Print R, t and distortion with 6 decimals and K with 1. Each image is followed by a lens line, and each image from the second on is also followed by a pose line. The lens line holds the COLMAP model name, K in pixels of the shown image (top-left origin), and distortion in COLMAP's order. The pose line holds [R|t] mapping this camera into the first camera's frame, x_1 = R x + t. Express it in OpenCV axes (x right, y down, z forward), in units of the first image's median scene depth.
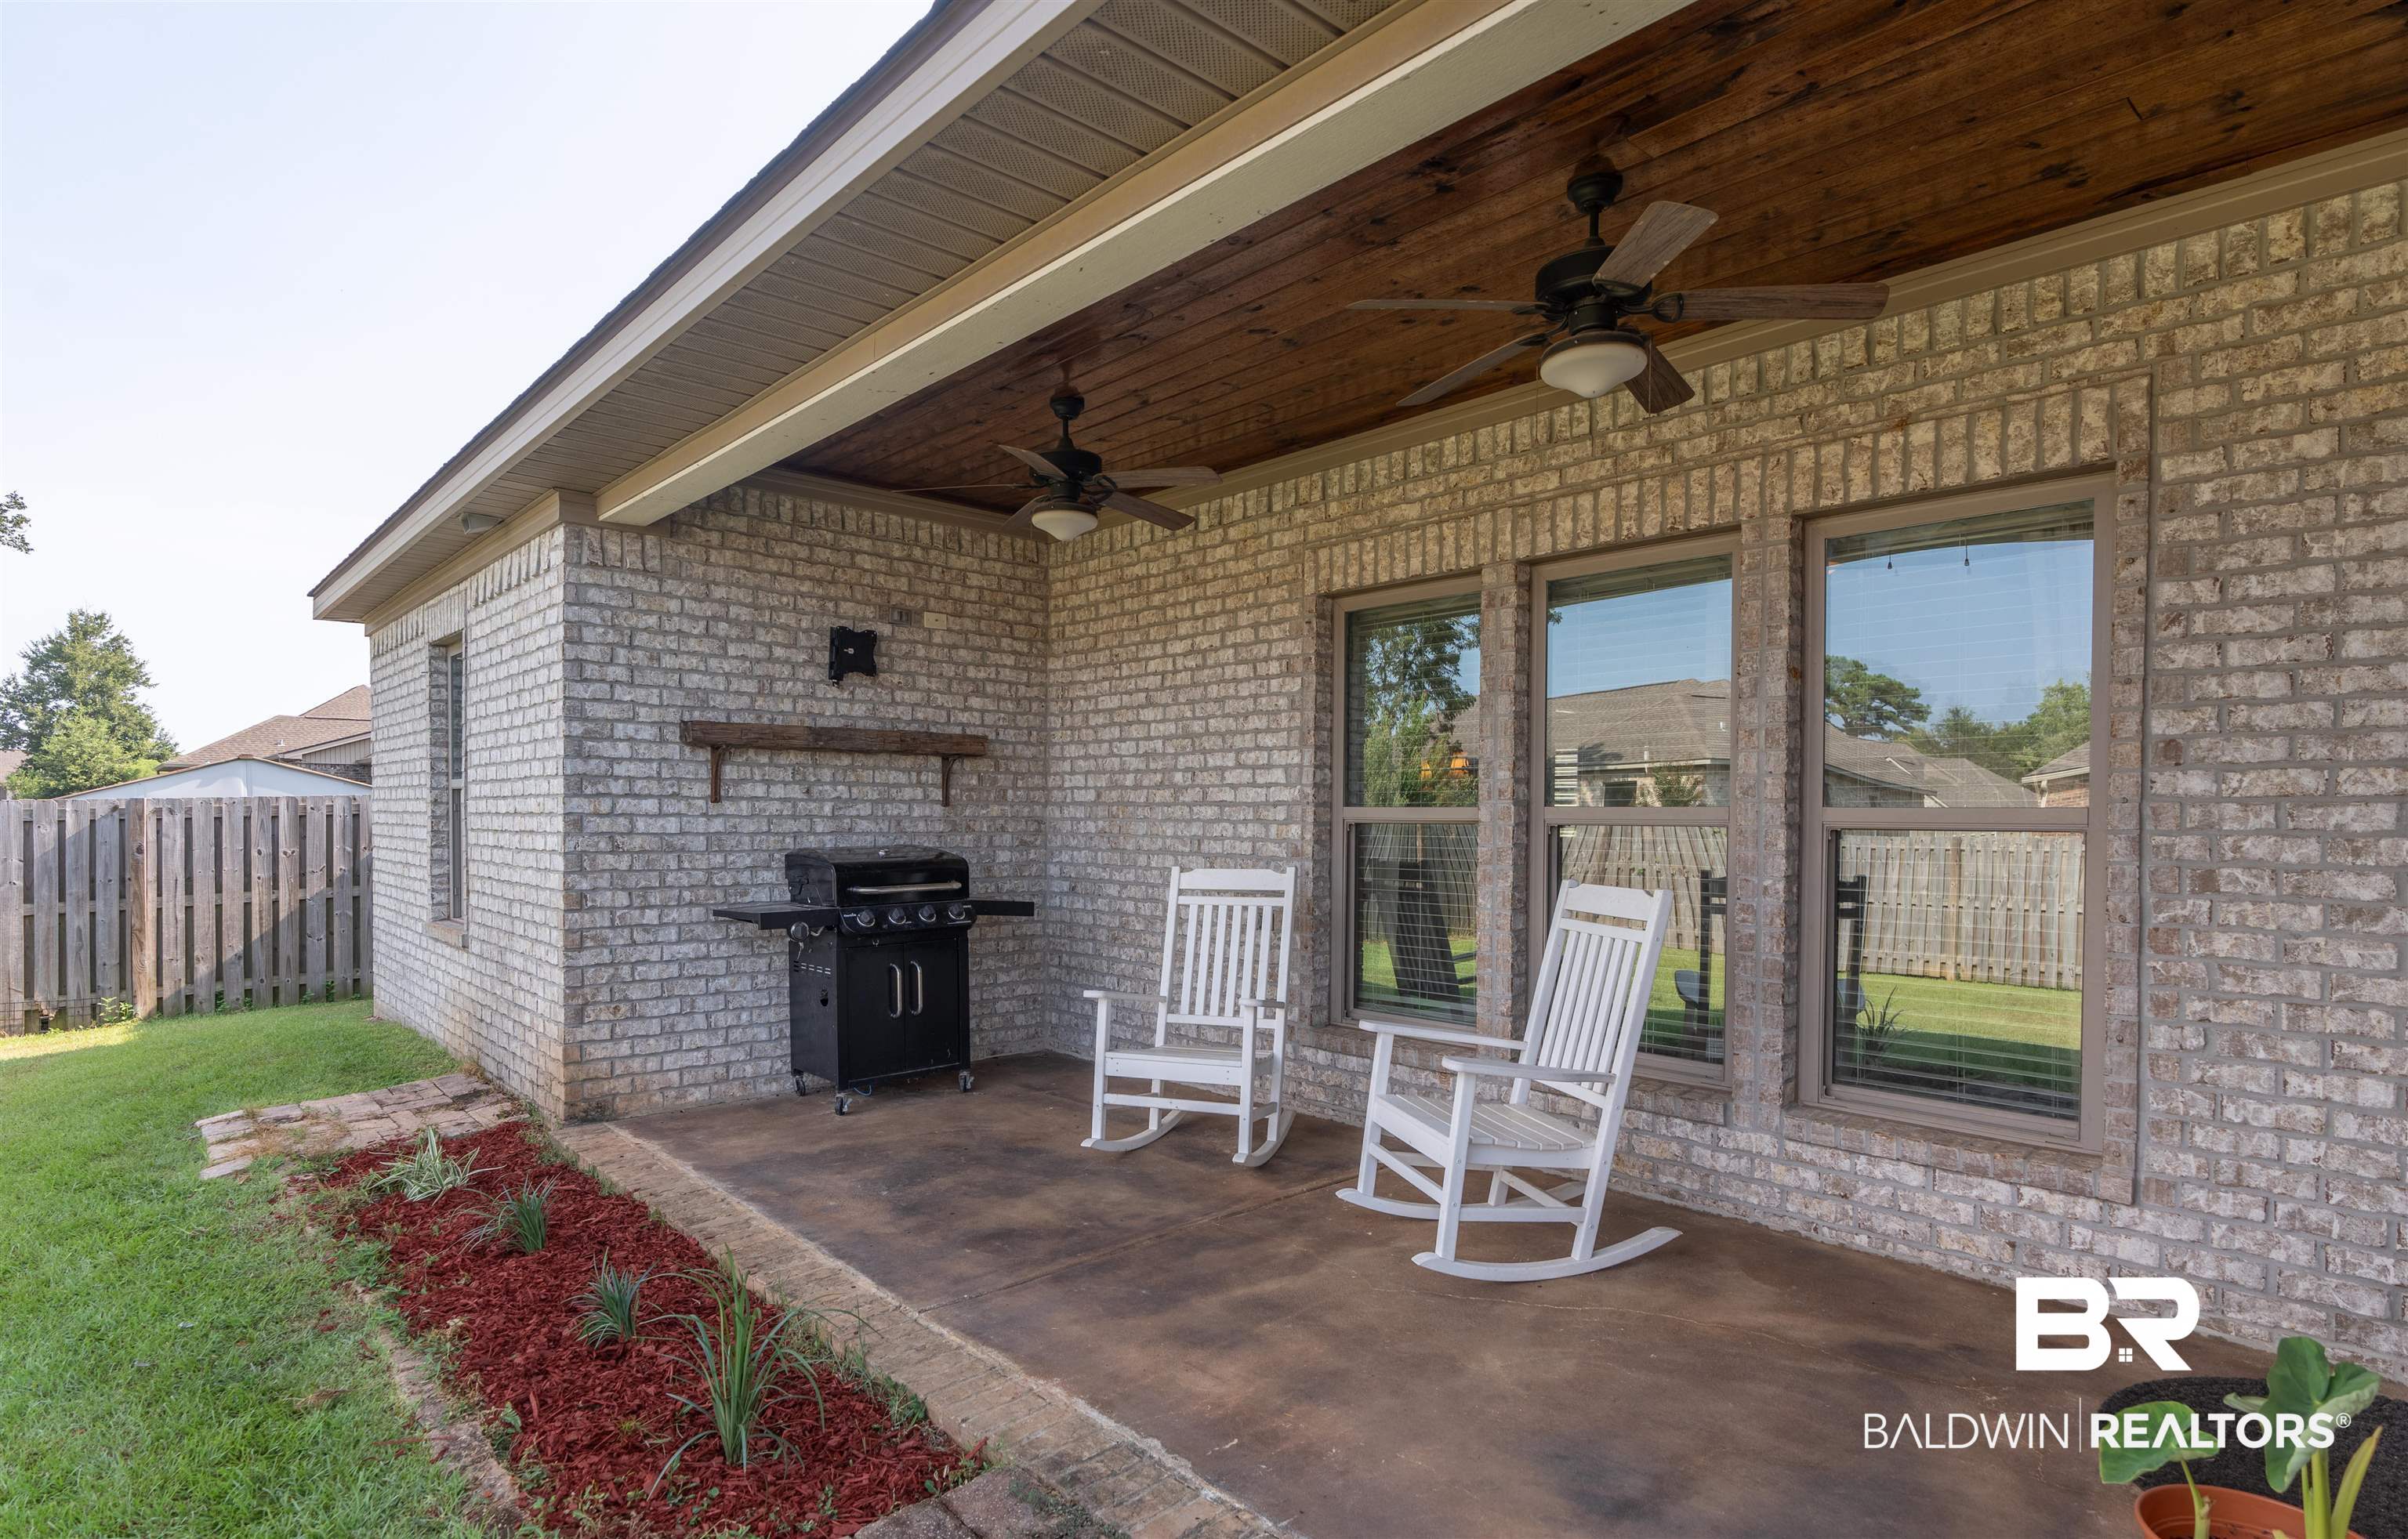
lens RADIAL K [[1244.5, 0, 1176.3], [0, 1244.5, 837.1], [0, 0, 1]] dist [-0.003812, 0.001338]
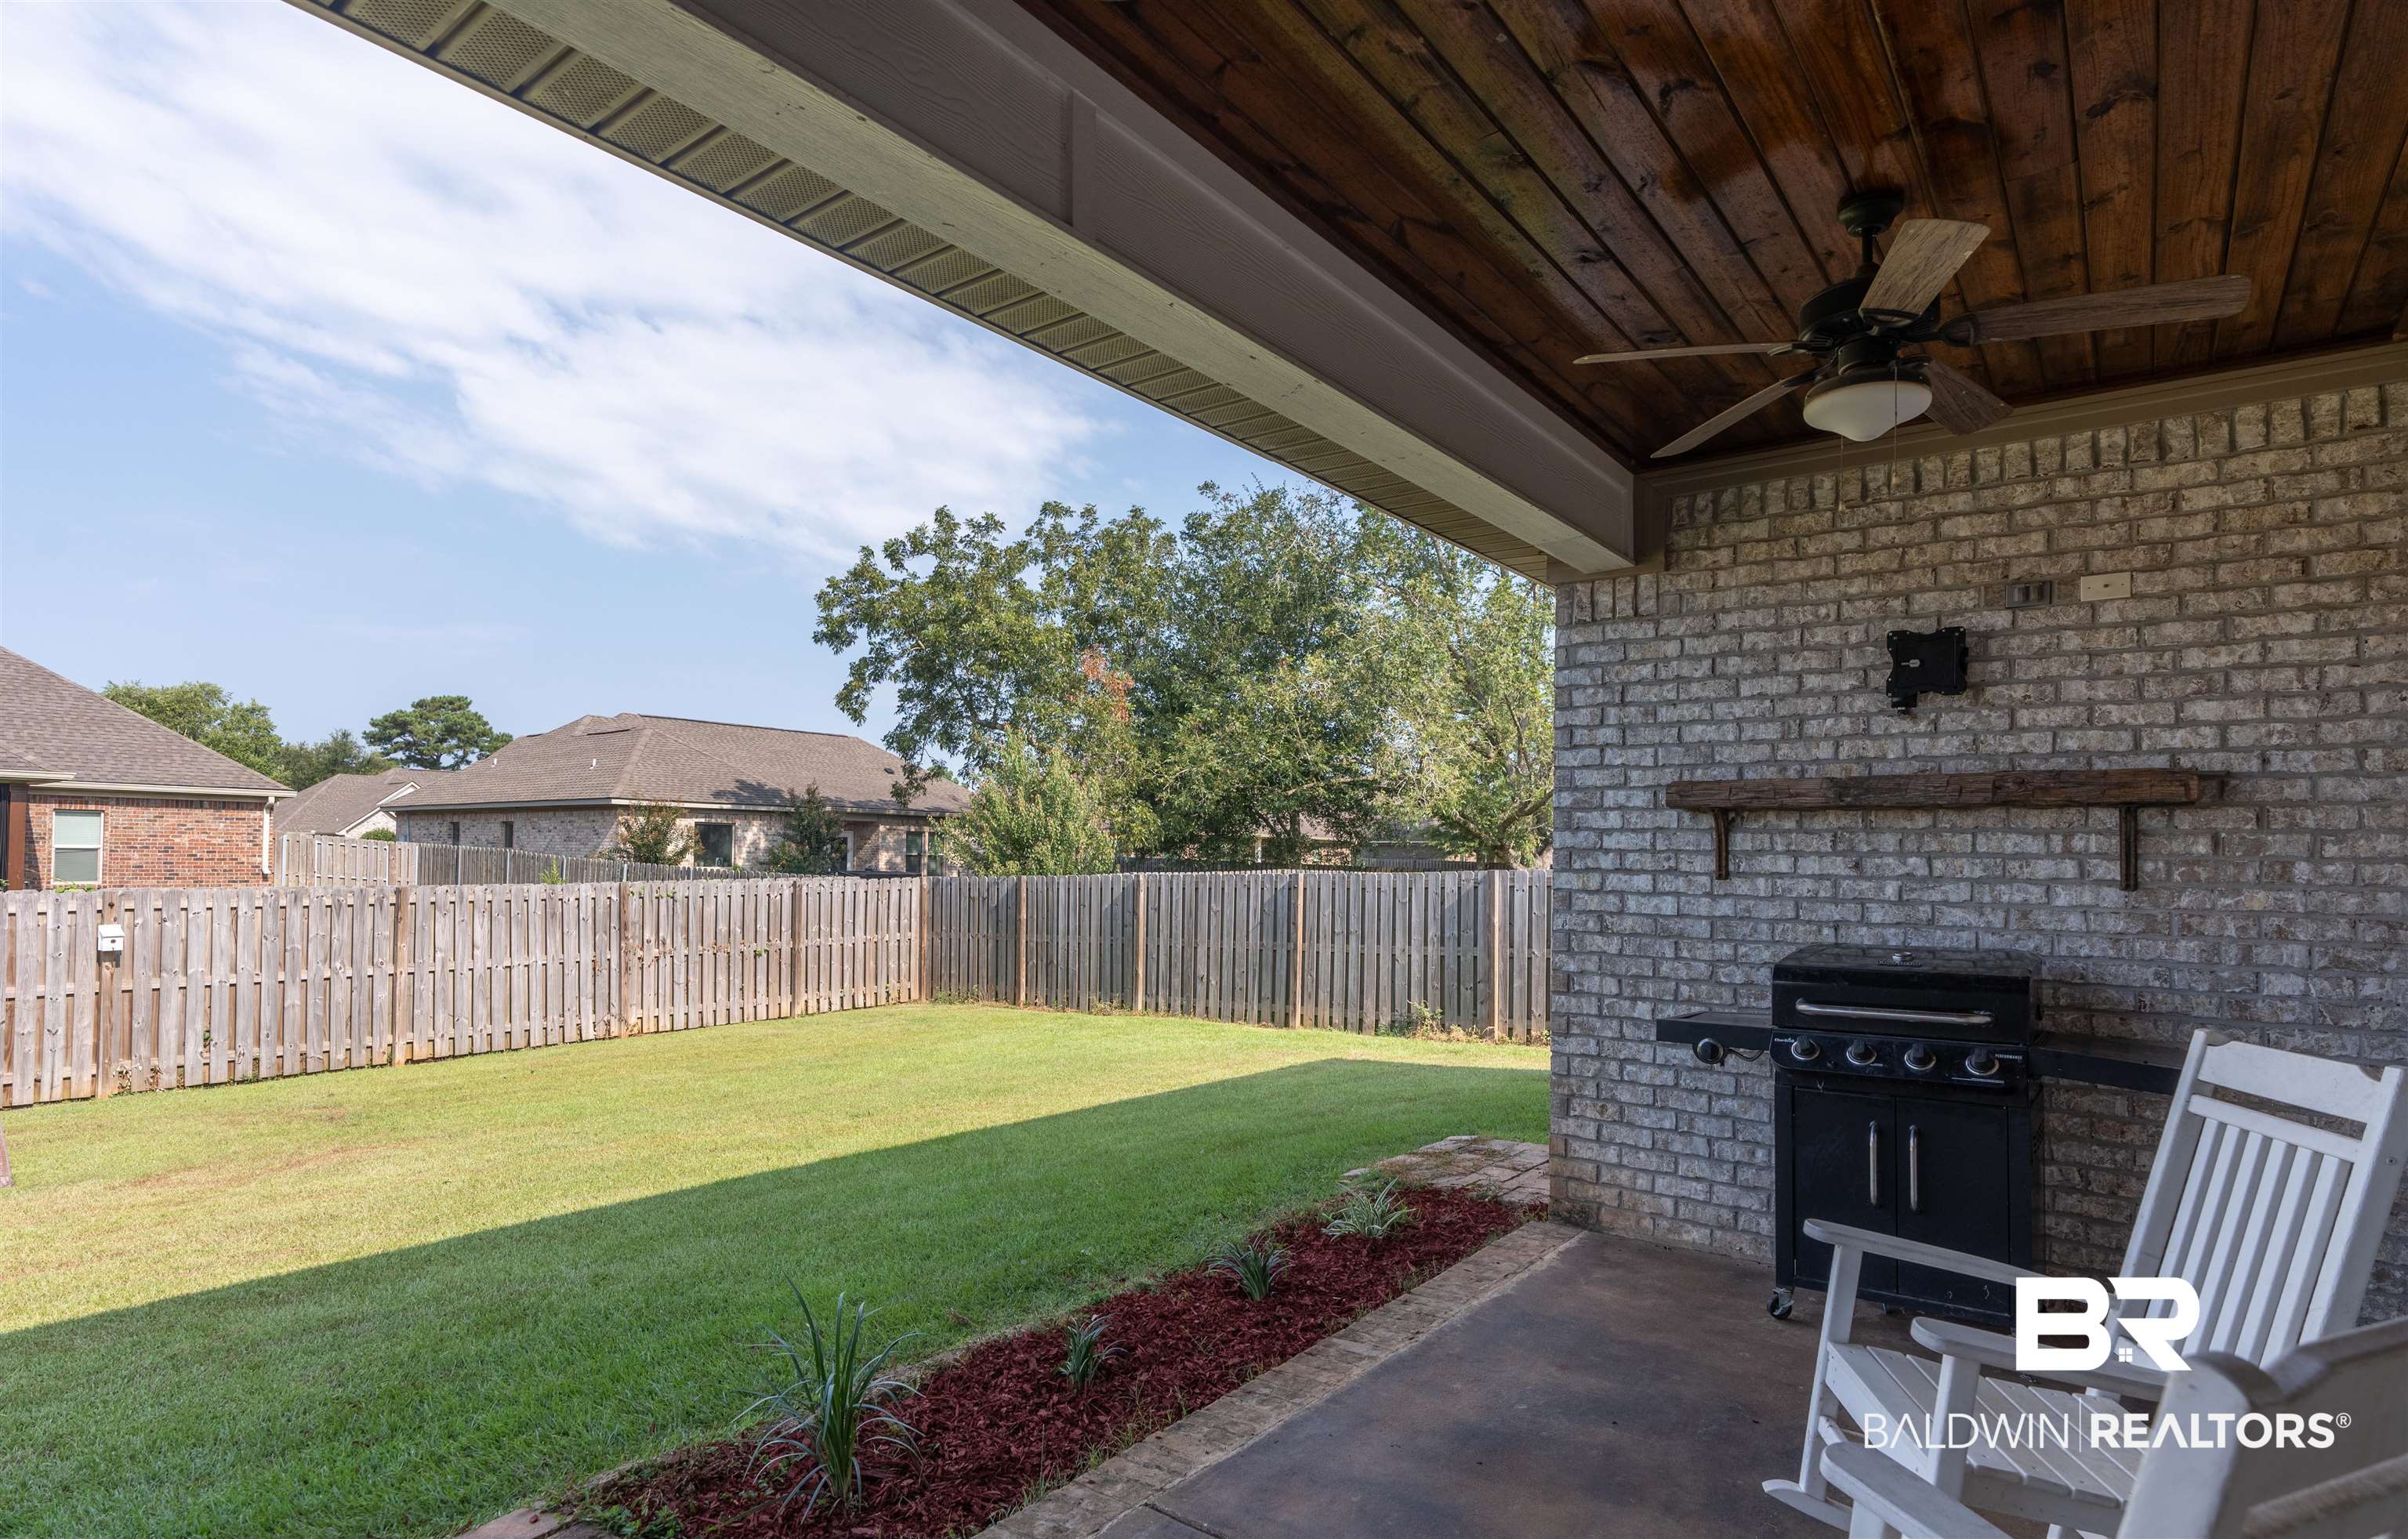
lens RADIAL K [[1244.5, 0, 1176.3], [0, 1244.5, 837.1], [0, 0, 1]] dist [-0.003812, 0.001338]
pose [[0.186861, -0.019864, -0.982186, 0.350284], [-0.032111, 0.999138, -0.026316, -0.022099], [0.981861, 0.036456, 0.186062, 0.485572]]
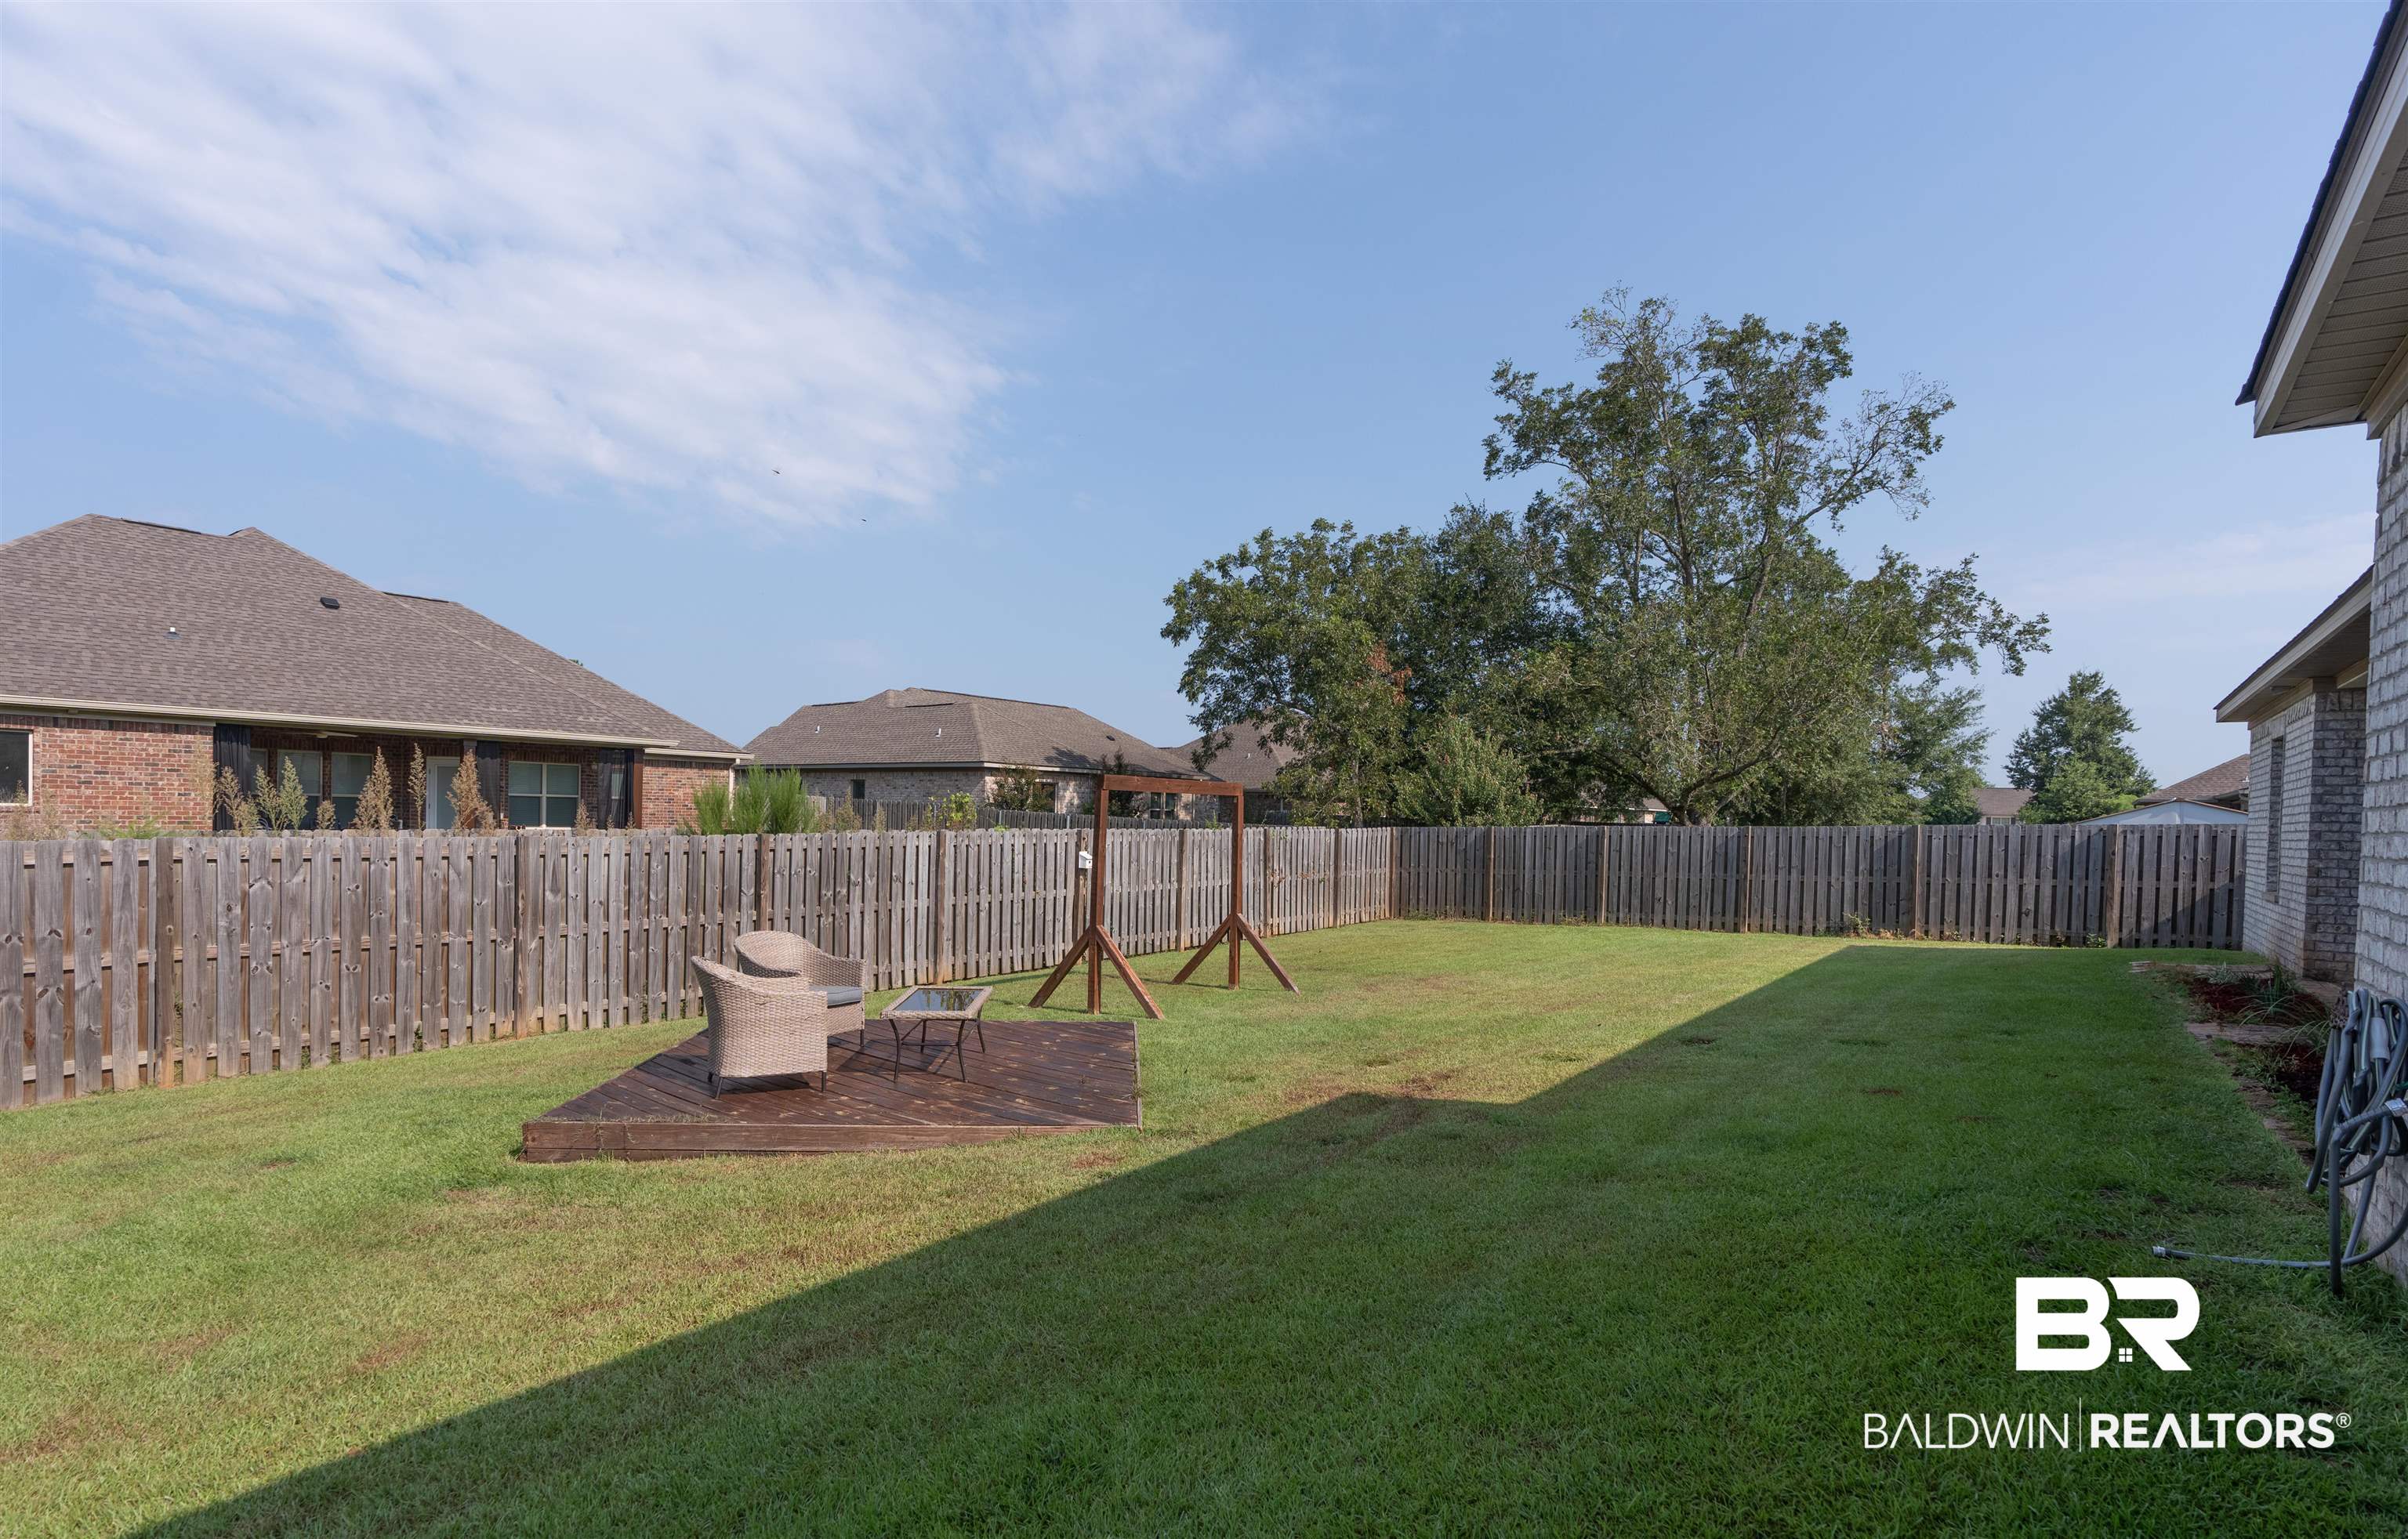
lens RADIAL K [[1171.5, 0, 1200.5], [0, 1171.5, 838.8], [0, 0, 1]] dist [0.003417, 0.001255]
pose [[0.209454, 0.018375, -0.977646, 0.952553], [-0.040768, 0.999118, 0.010045, 0.046081], [0.976968, 0.037753, 0.210019, -1.122192]]
